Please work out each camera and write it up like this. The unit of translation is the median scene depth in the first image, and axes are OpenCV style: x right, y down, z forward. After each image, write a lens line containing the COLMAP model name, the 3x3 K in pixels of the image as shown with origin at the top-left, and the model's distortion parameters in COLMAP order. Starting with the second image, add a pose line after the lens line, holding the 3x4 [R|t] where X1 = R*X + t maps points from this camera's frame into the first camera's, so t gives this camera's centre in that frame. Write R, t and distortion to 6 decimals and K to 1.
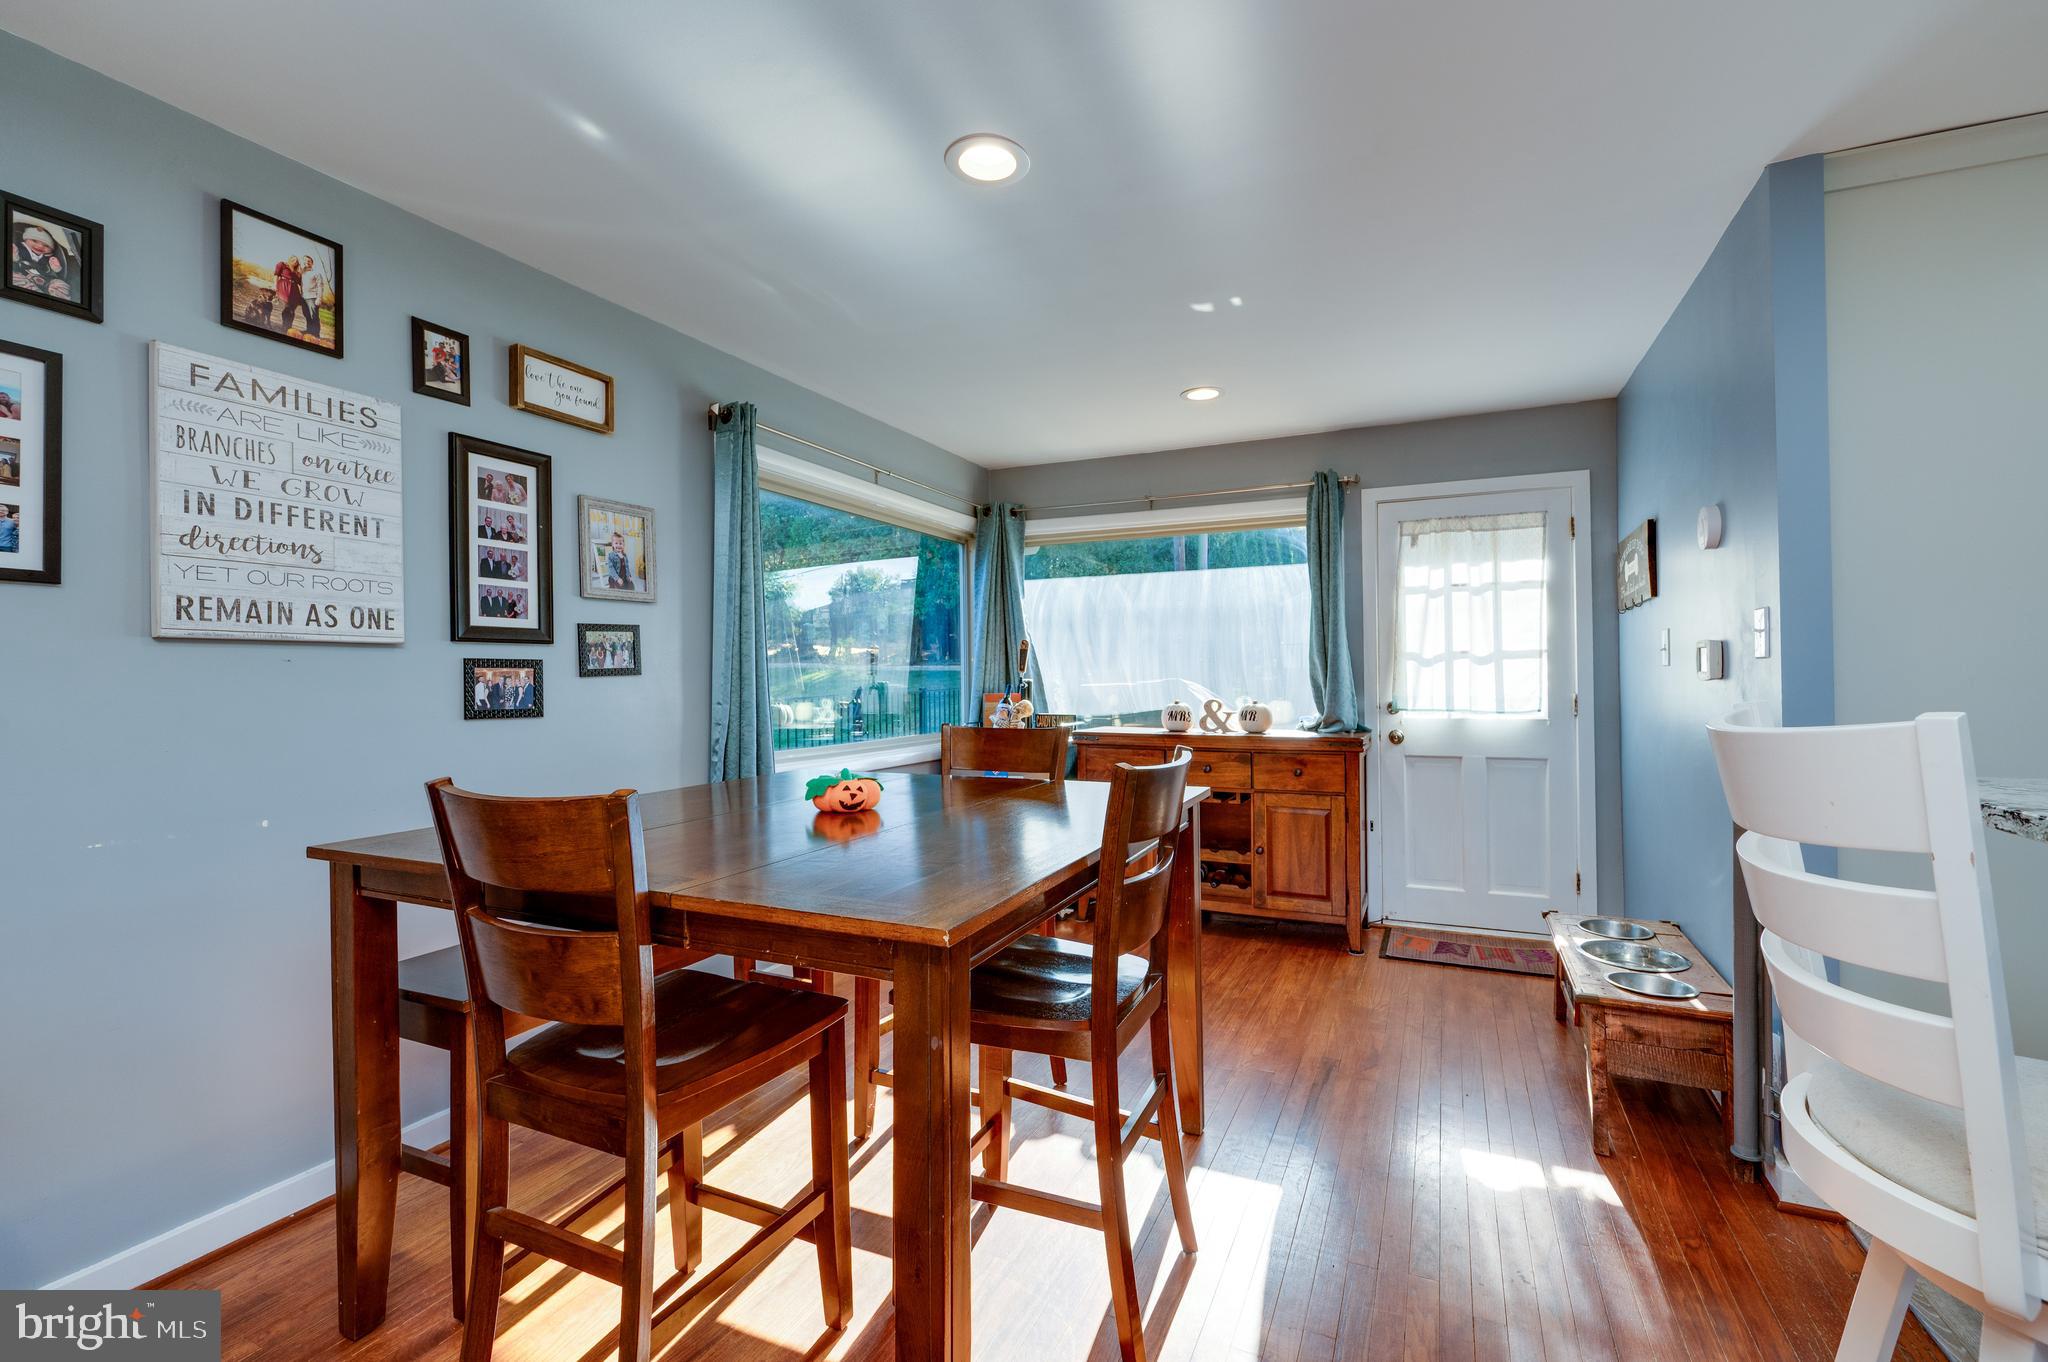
lens RADIAL K [[845.9, 0, 1035.3], [0, 845.9, 673.8], [0, 0, 1]] dist [-0.002440, -0.000650]
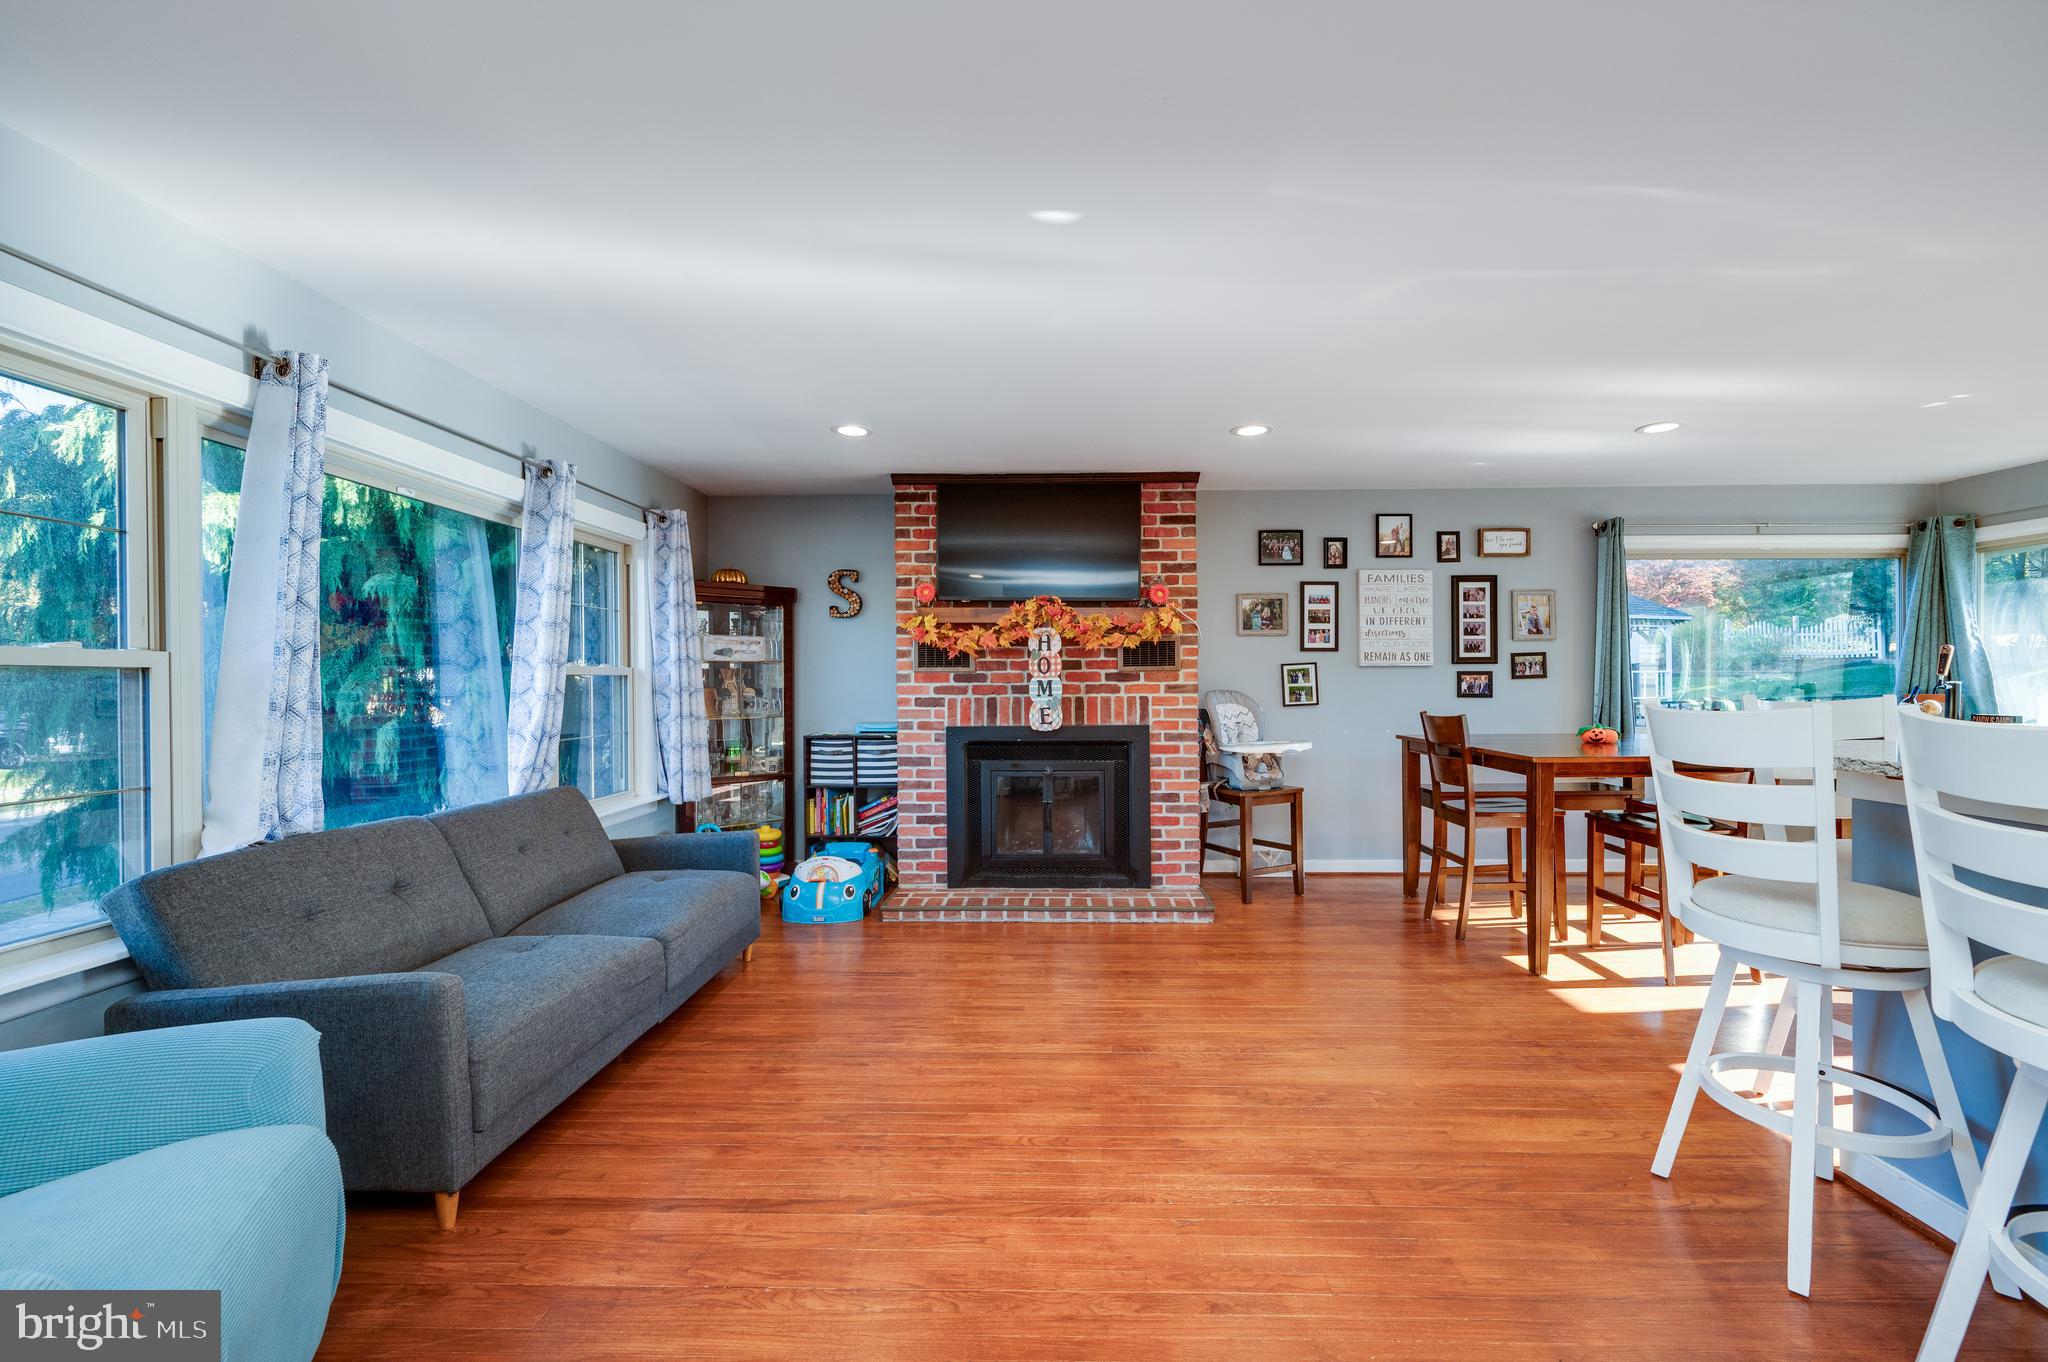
lens RADIAL K [[845.9, 0, 1042.9], [0, 845.9, 685.7], [0, 0, 1]] dist [-0.002440, -0.000650]
pose [[0.411323, 0.011861, -0.911412, 0.976944], [0.004119, 0.999881, 0.014872, -0.017769], [0.911480, -0.009871, 0.411226, -0.998862]]
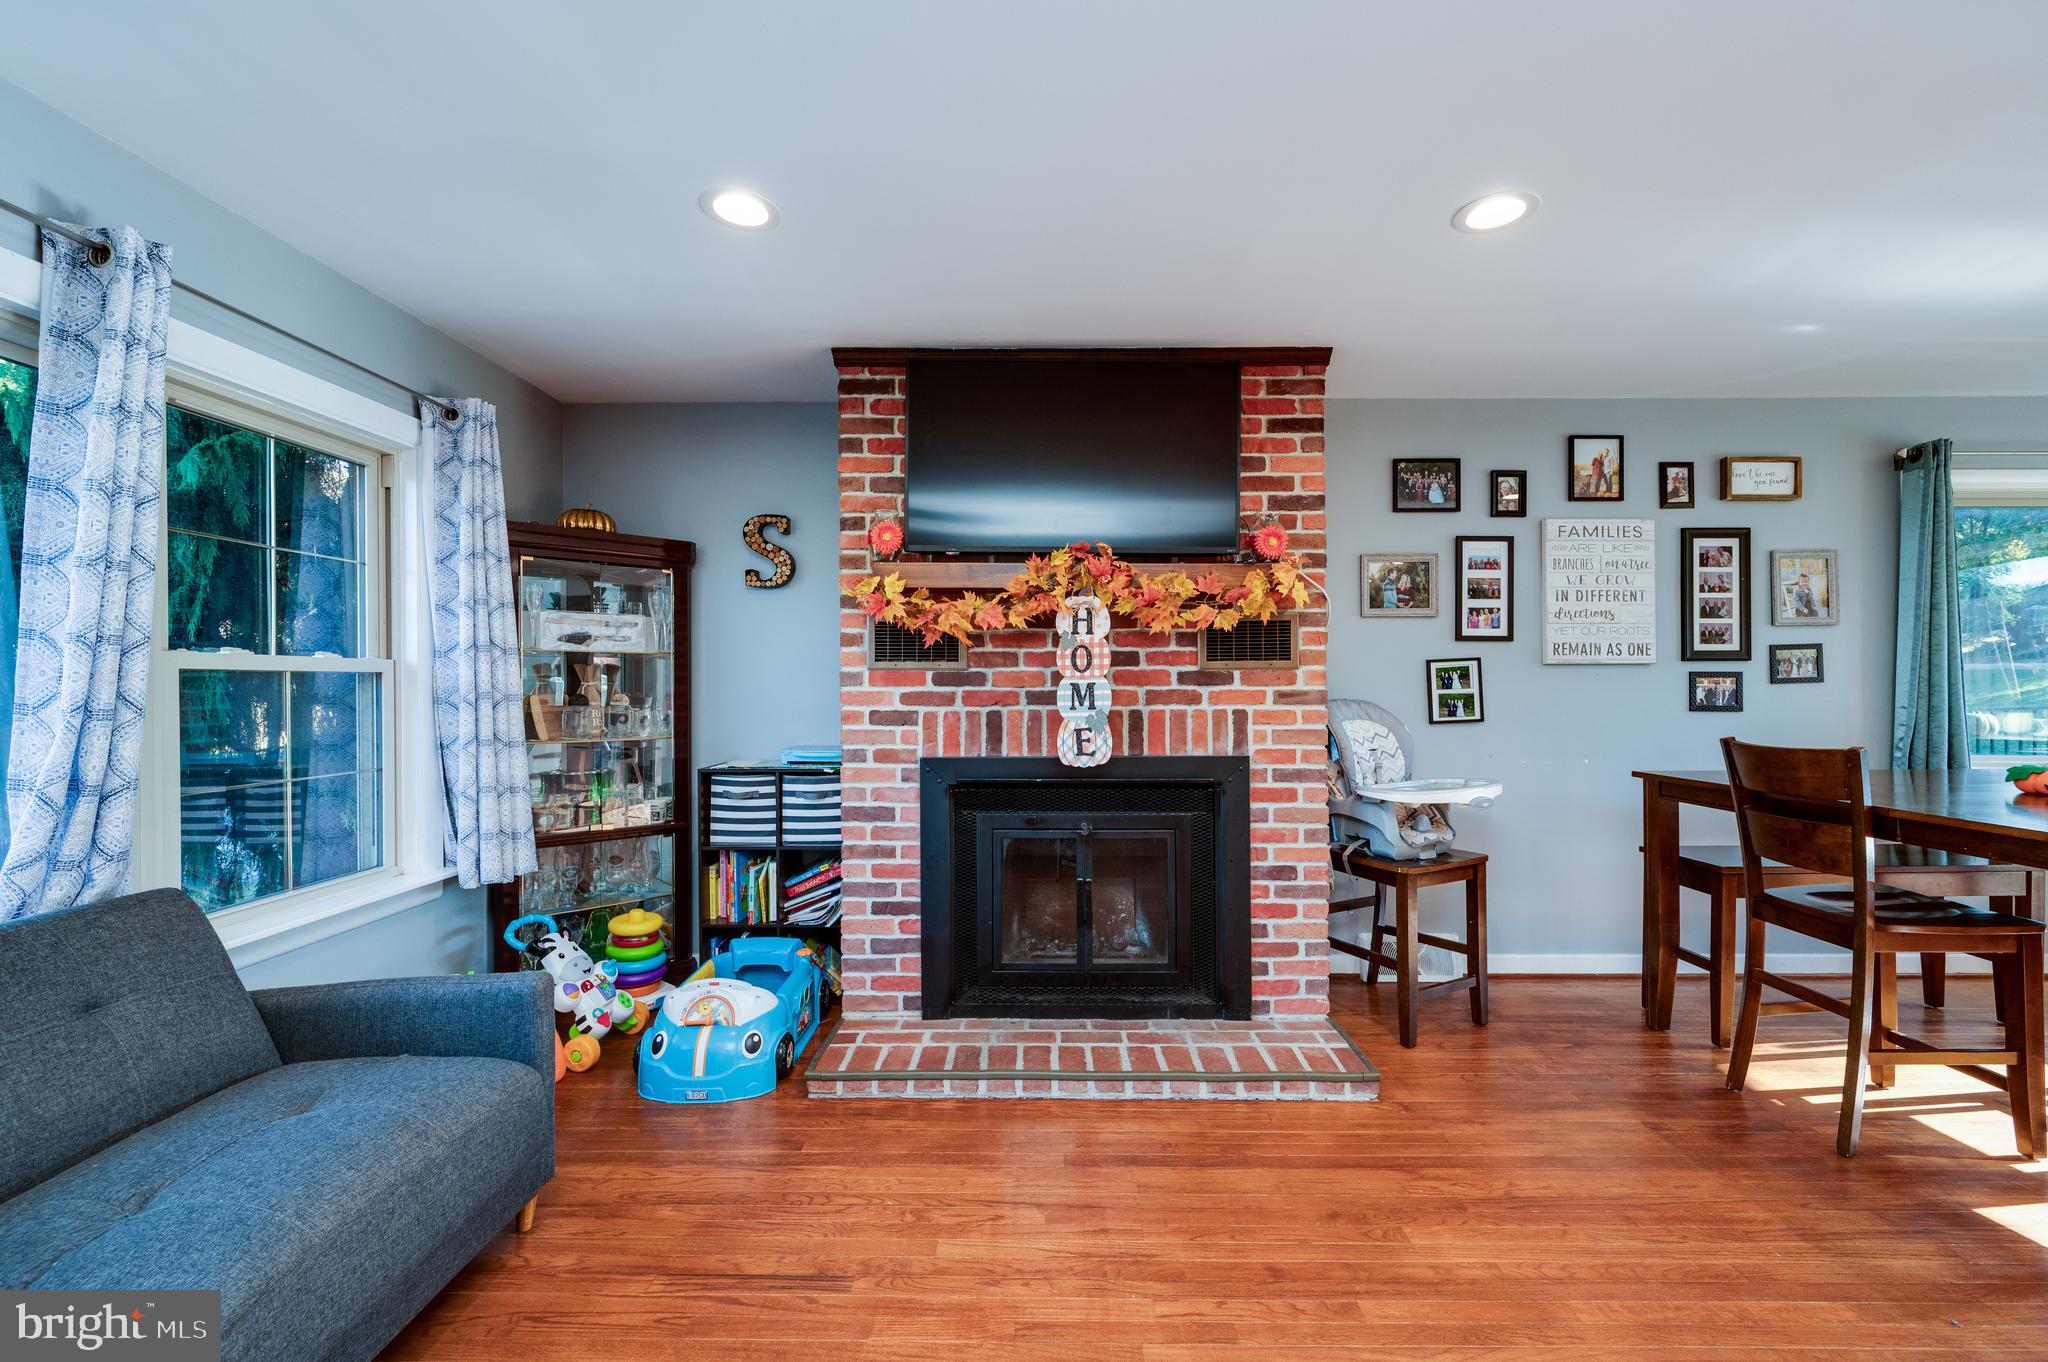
lens RADIAL K [[845.9, 0, 1035.4], [0, 845.9, 689.3], [0, 0, 1]] dist [-0.002440, -0.000650]
pose [[0.421458, 0.012882, -0.906756, 0.225774], [0.000808, 0.999893, 0.014581, -0.009395], [0.906848, -0.006878, 0.421403, -0.744762]]
